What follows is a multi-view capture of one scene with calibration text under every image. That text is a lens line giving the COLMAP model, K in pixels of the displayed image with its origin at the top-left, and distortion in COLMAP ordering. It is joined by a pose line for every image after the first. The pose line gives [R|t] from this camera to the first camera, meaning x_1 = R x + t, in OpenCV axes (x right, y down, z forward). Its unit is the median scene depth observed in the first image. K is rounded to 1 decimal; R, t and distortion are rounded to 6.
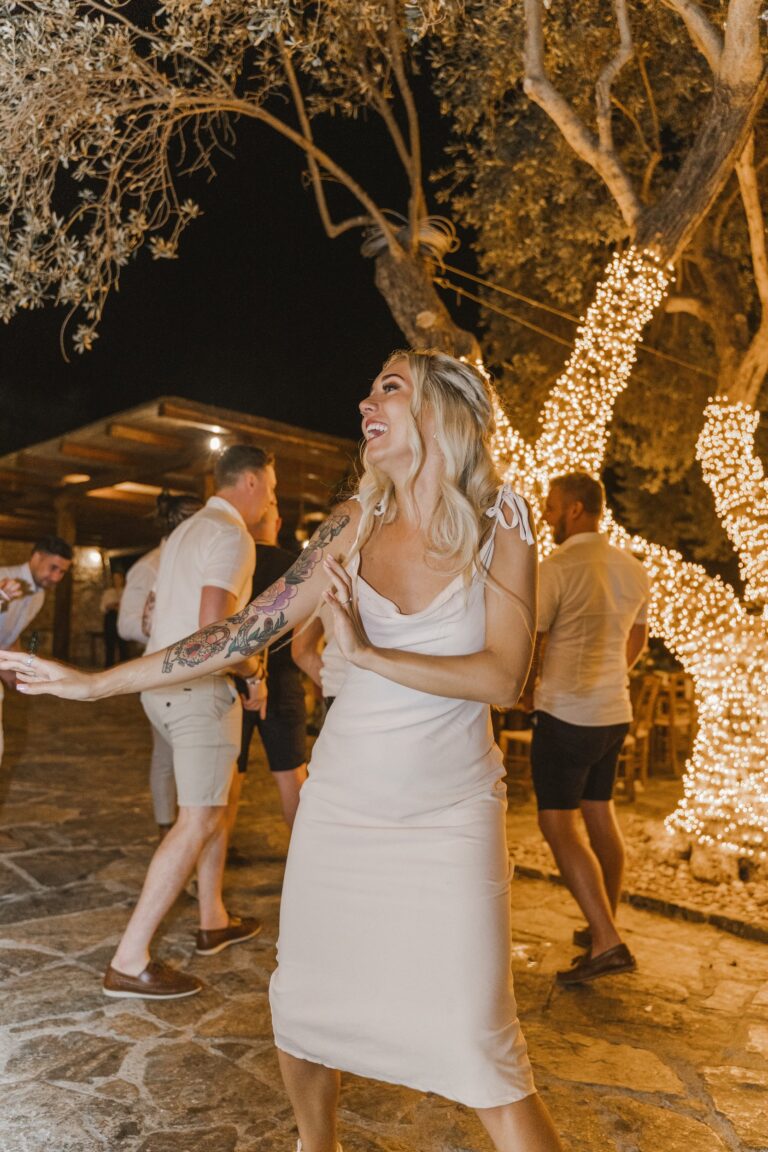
lens RADIAL K [[932.1, 0, 382.3], [0, 932.1, 577.9], [0, 0, 1]] dist [0.009154, -0.002783]
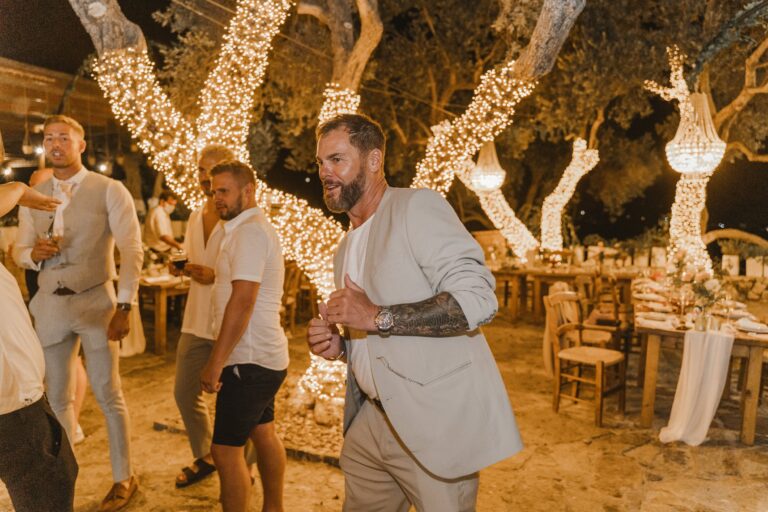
lens RADIAL K [[621.4, 0, 386.6], [0, 621.4, 255.6], [0, 0, 1]] dist [0.009154, -0.002783]
pose [[0.917927, -0.050740, 0.393491, 0.058923], [-0.005147, 0.990182, 0.139691, -0.080967], [-0.396716, -0.130251, 0.908654, 0.087749]]
